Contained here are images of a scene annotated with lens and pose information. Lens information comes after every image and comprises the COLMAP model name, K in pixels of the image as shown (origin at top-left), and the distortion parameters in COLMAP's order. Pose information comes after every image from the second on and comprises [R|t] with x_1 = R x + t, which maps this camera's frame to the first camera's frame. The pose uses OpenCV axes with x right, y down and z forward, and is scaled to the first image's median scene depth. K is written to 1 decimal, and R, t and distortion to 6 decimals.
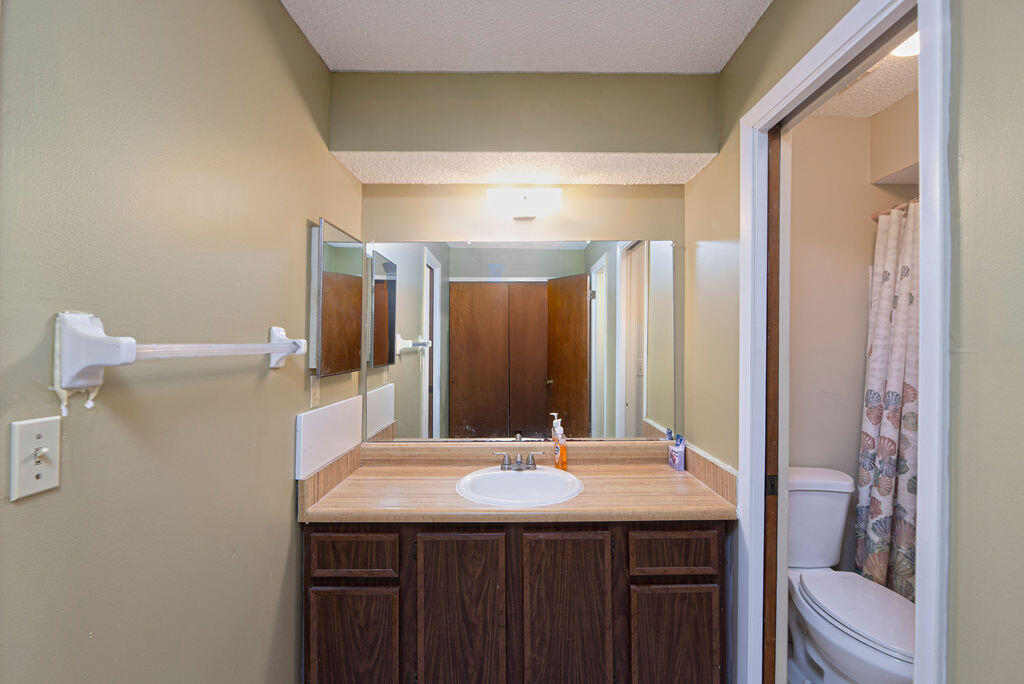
lens RADIAL K [[452.4, 0, 514.5], [0, 452.4, 338.5], [0, 0, 1]] dist [-0.000253, -0.003709]
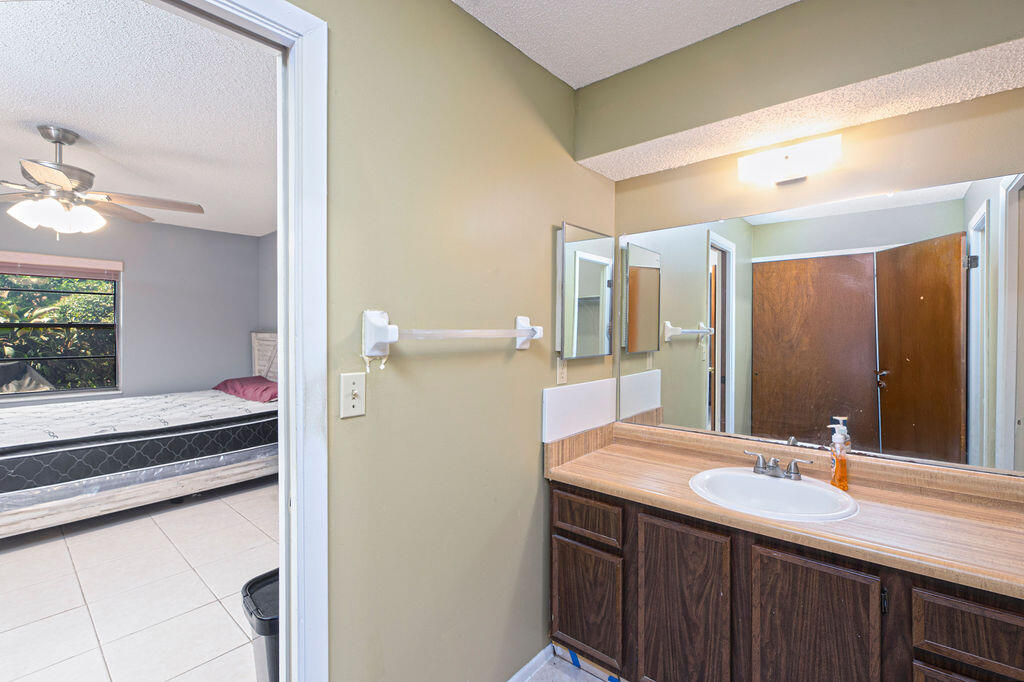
lens RADIAL K [[441.3, 0, 510.6], [0, 441.3, 334.2], [0, 0, 1]] dist [-0.000286, -0.002499]
pose [[0.766125, 0.005845, -0.642665, 0.207393], [0.005411, 0.999865, 0.015544, 0.003869], [0.642668, -0.015386, 0.765990, 0.043449]]
